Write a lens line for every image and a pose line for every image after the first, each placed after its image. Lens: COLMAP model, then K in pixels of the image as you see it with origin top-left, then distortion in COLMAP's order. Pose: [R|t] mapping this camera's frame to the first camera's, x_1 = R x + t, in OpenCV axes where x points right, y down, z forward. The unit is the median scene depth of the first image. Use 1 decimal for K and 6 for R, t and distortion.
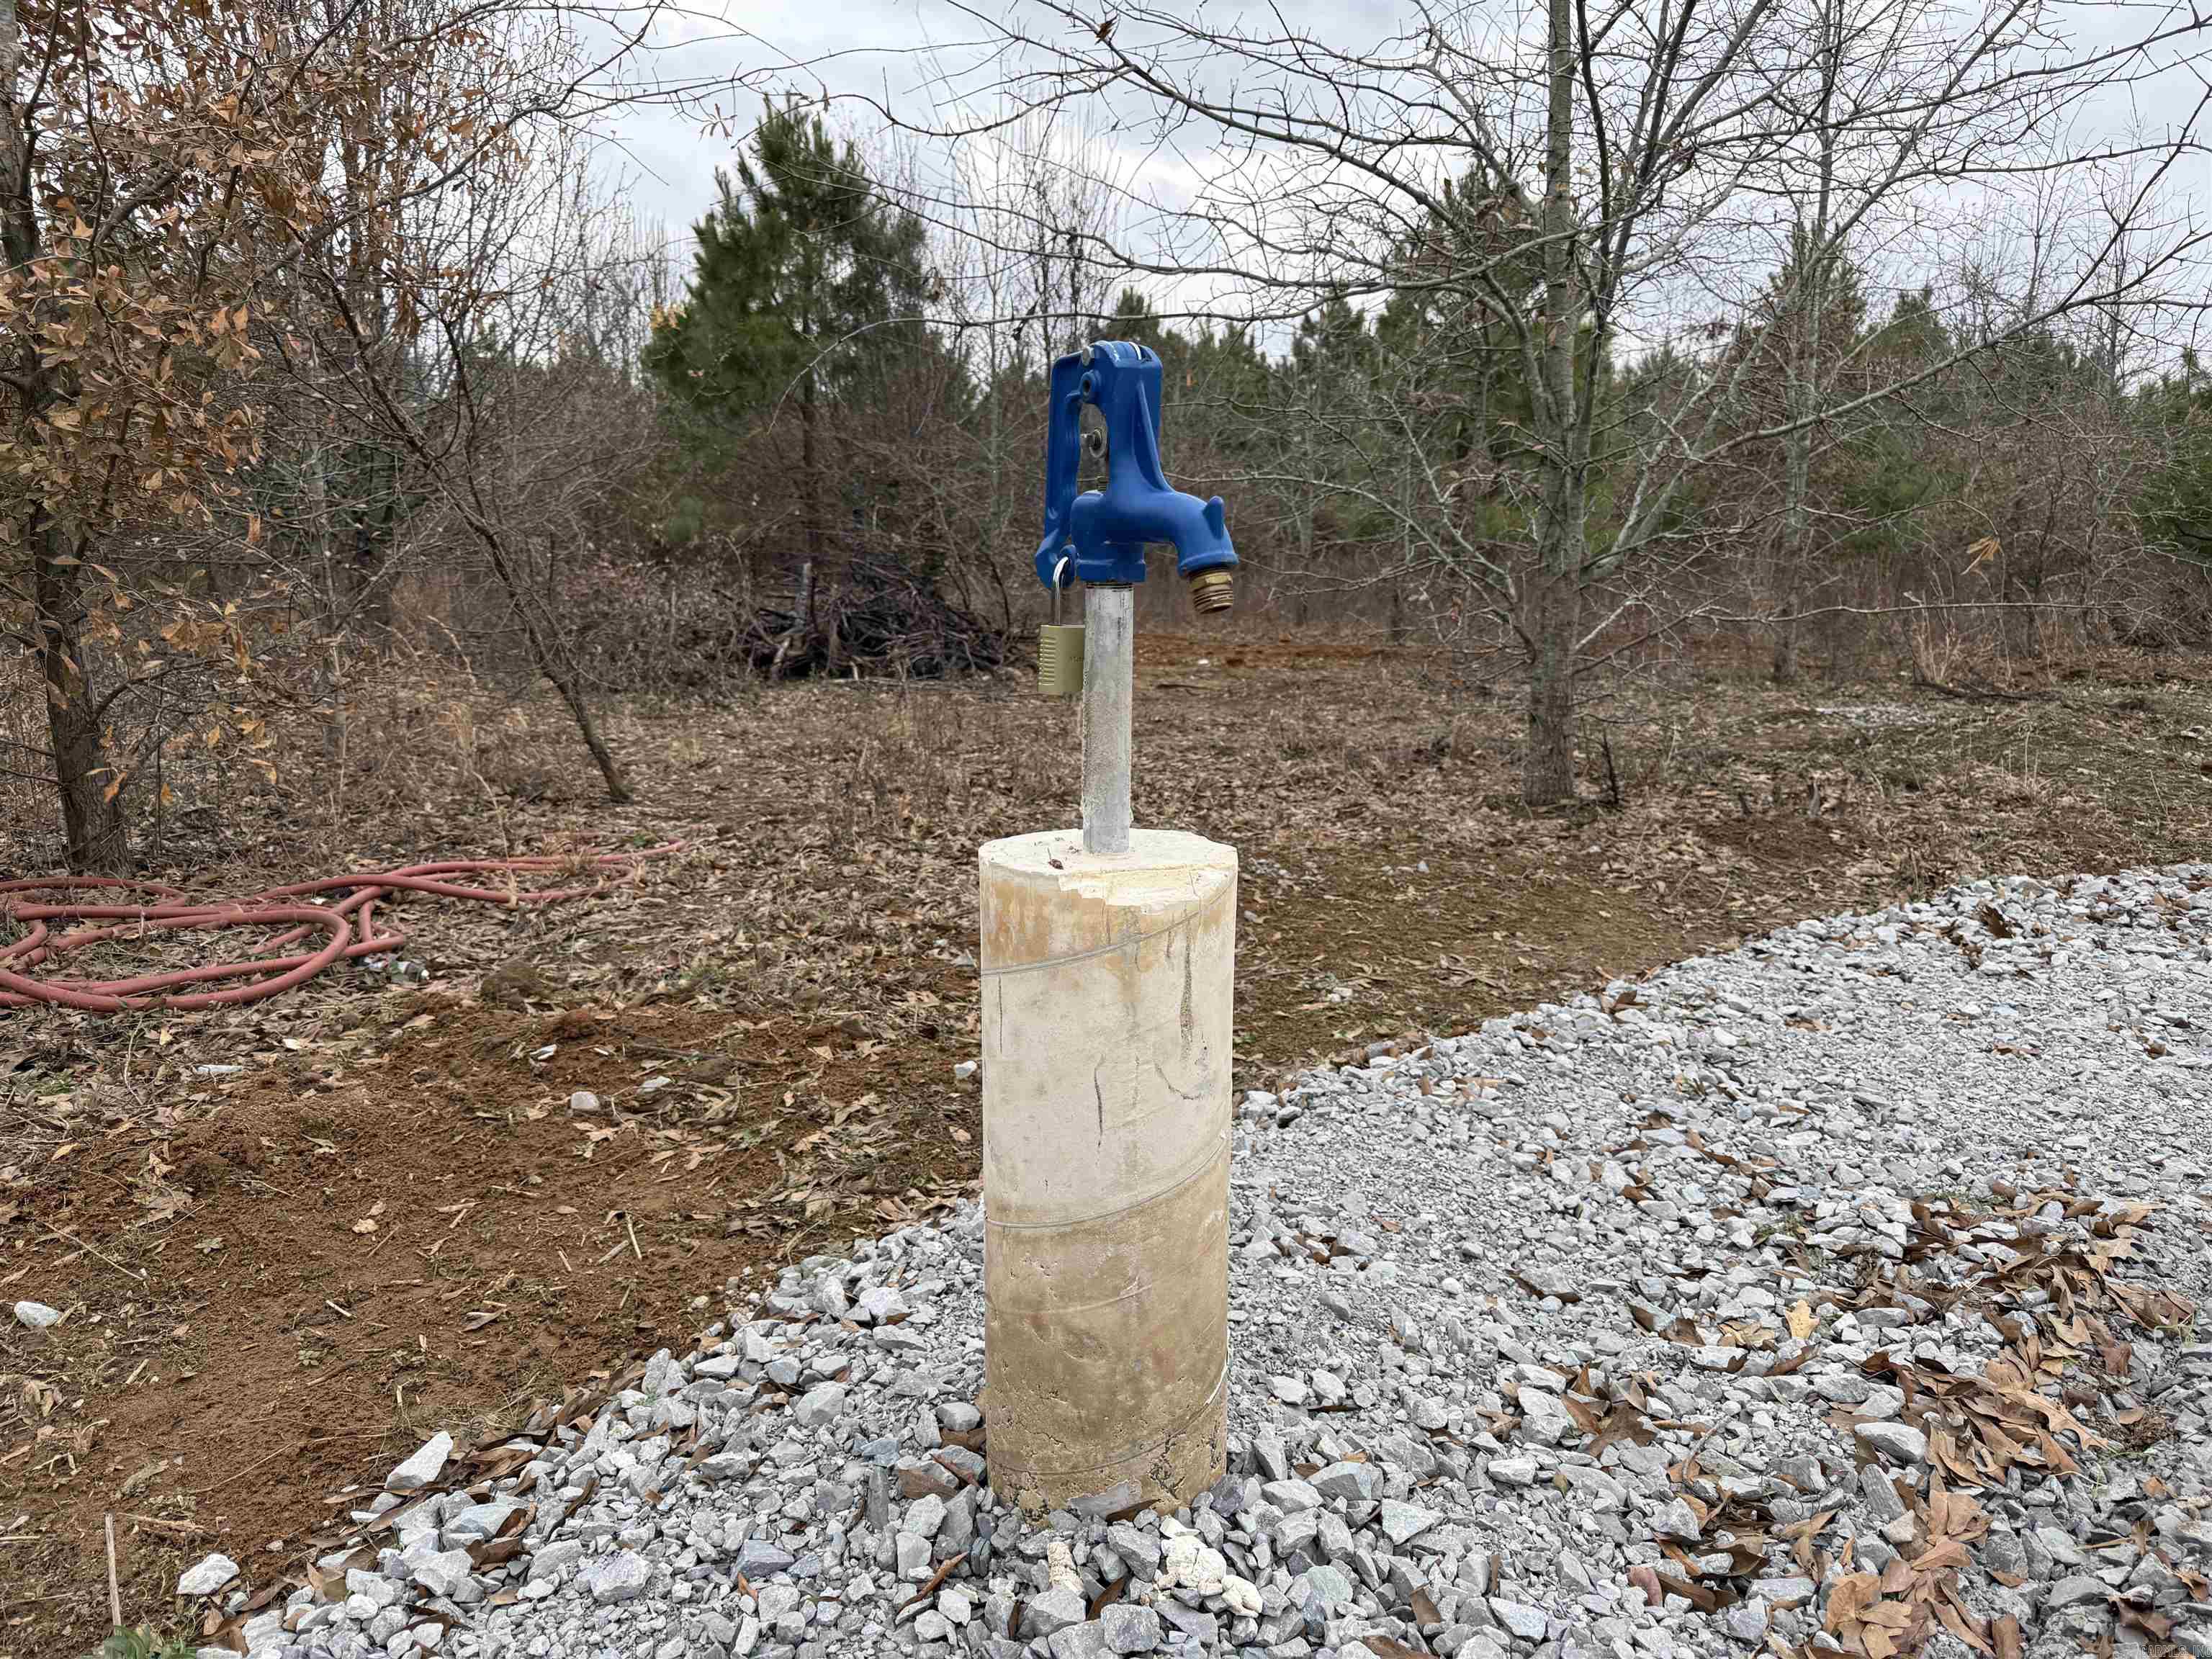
lens RADIAL K [[1528.3, 0, 1122.6], [0, 1528.3, 834.9], [0, 0, 1]] dist [0.032498, -0.034136]
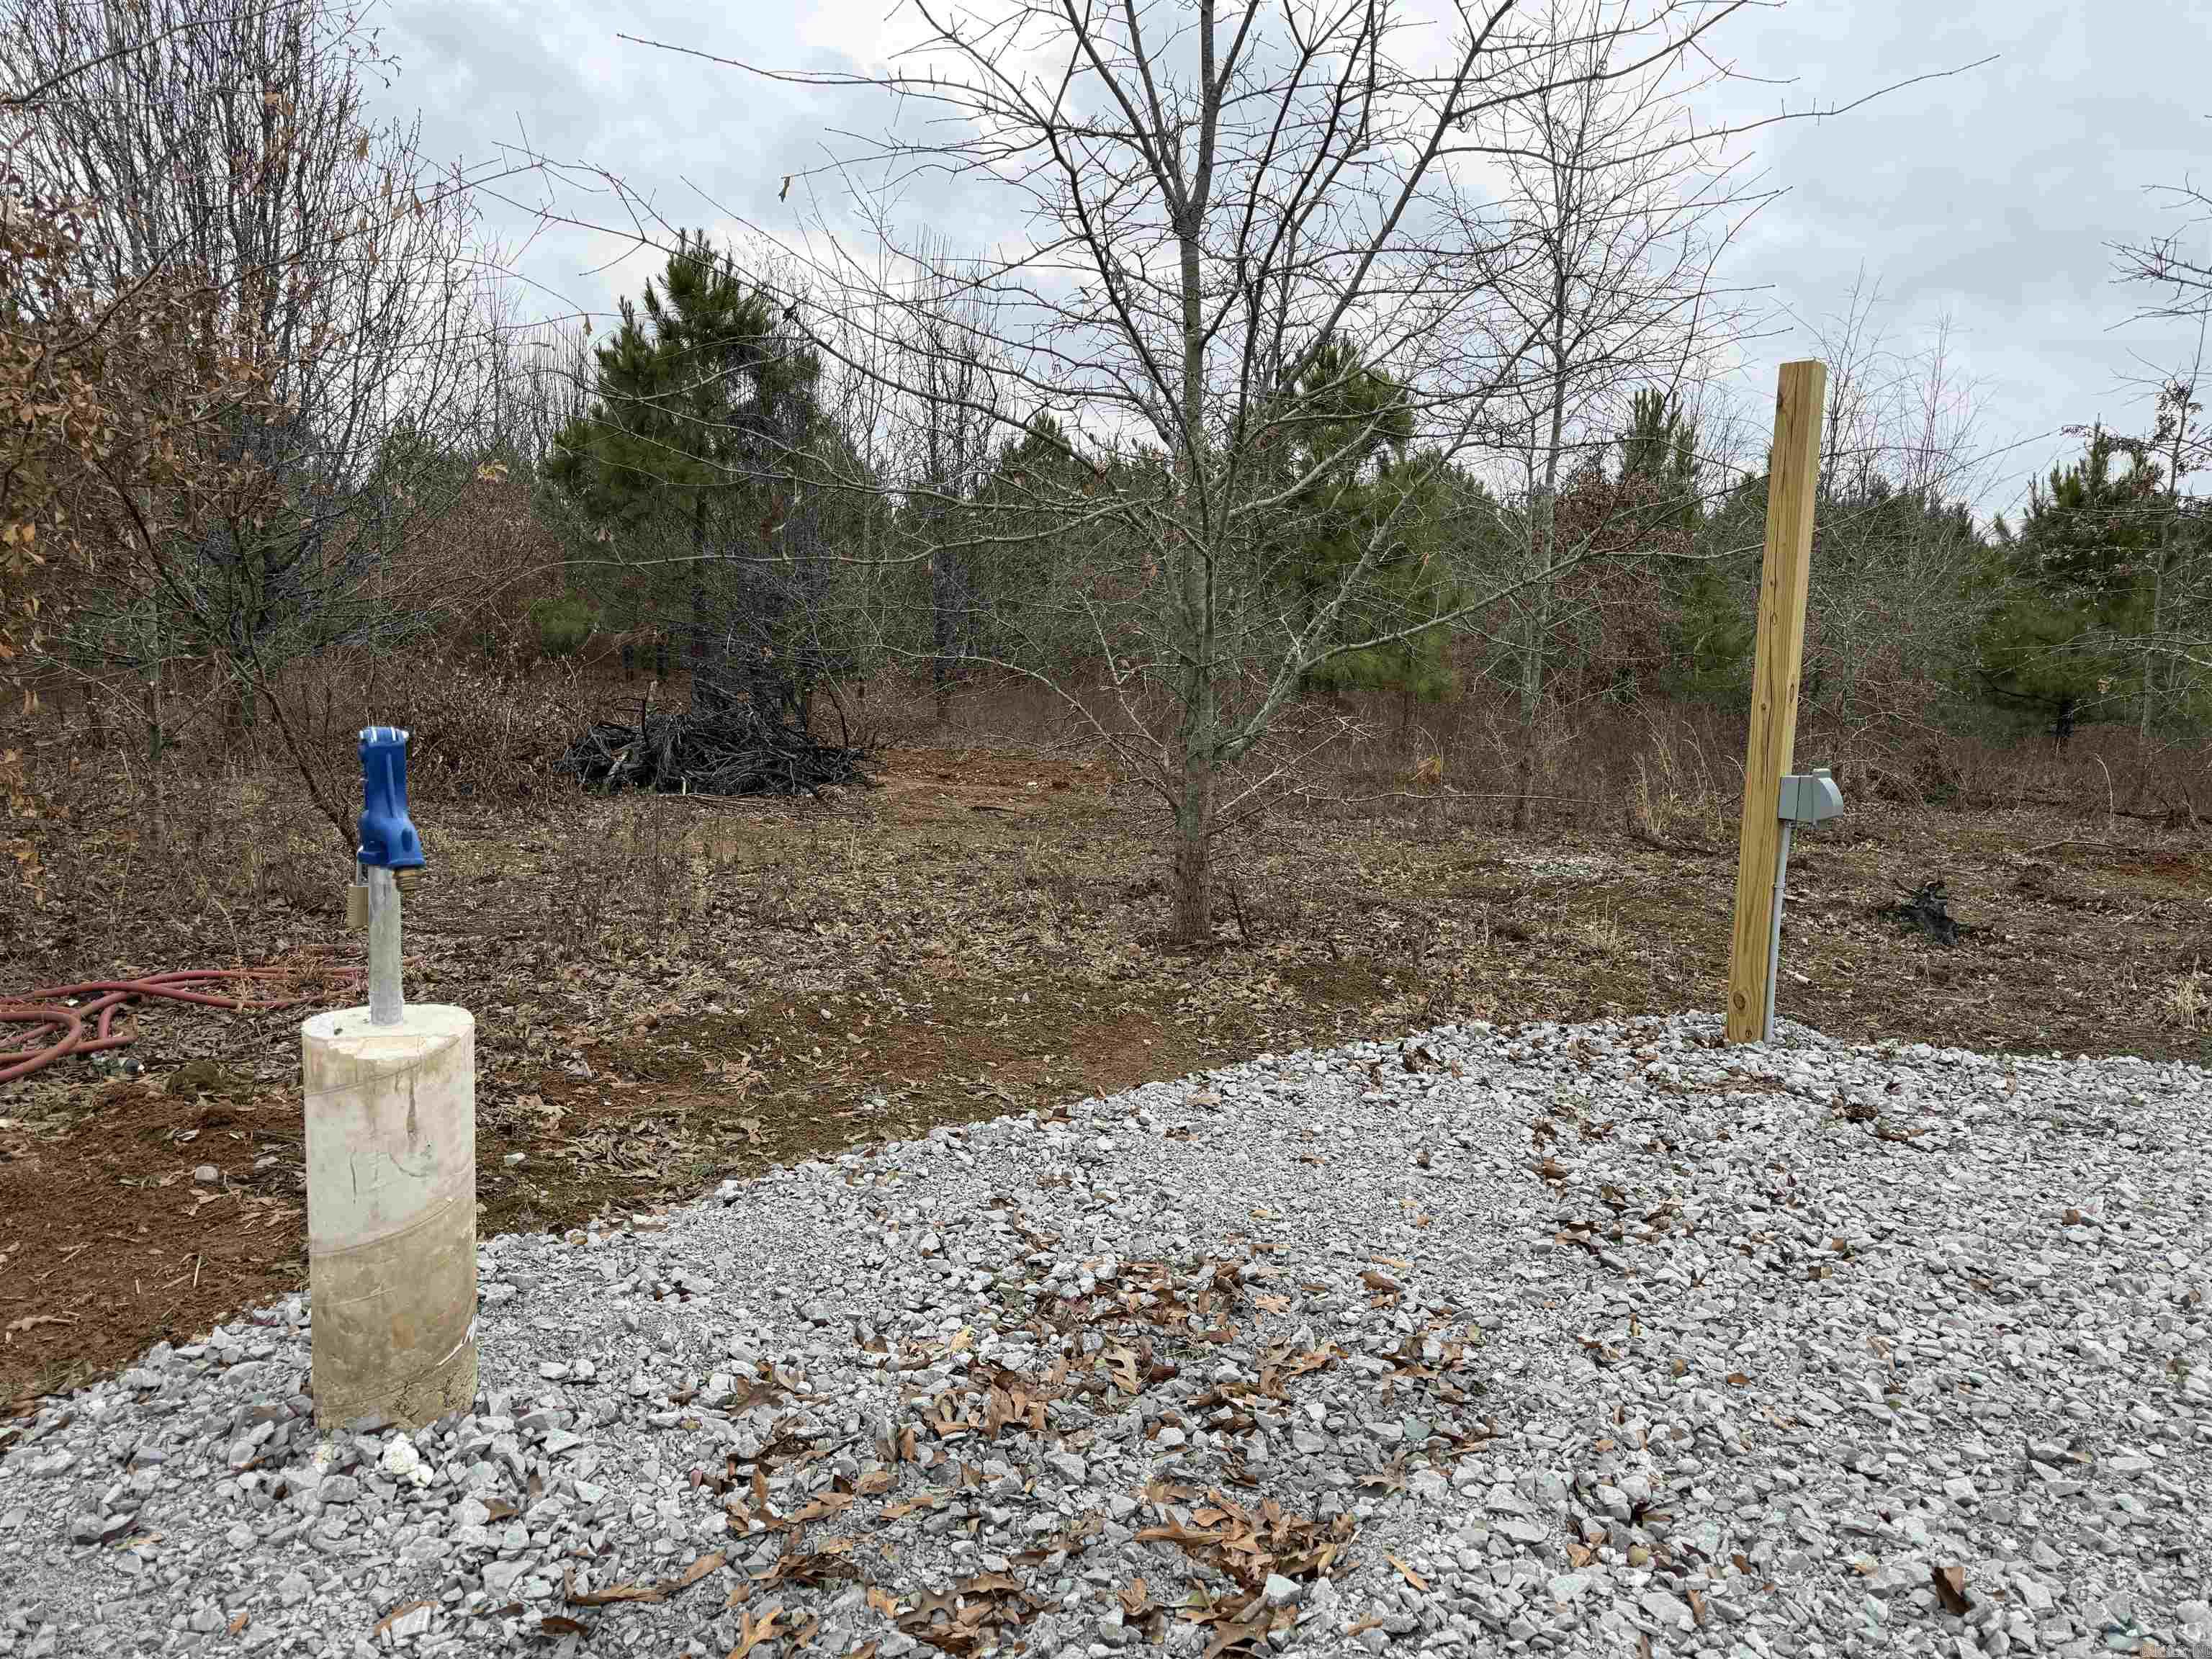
lens RADIAL K [[1528.3, 0, 1116.8], [0, 1528.3, 827.4], [0, 0, 1]] dist [0.032498, -0.034136]
pose [[0.998588, 0.035109, 0.039869, 0.235821], [-0.032330, 0.997138, -0.068344, -0.037090], [-0.042155, 0.066959, 0.996865, -0.237179]]
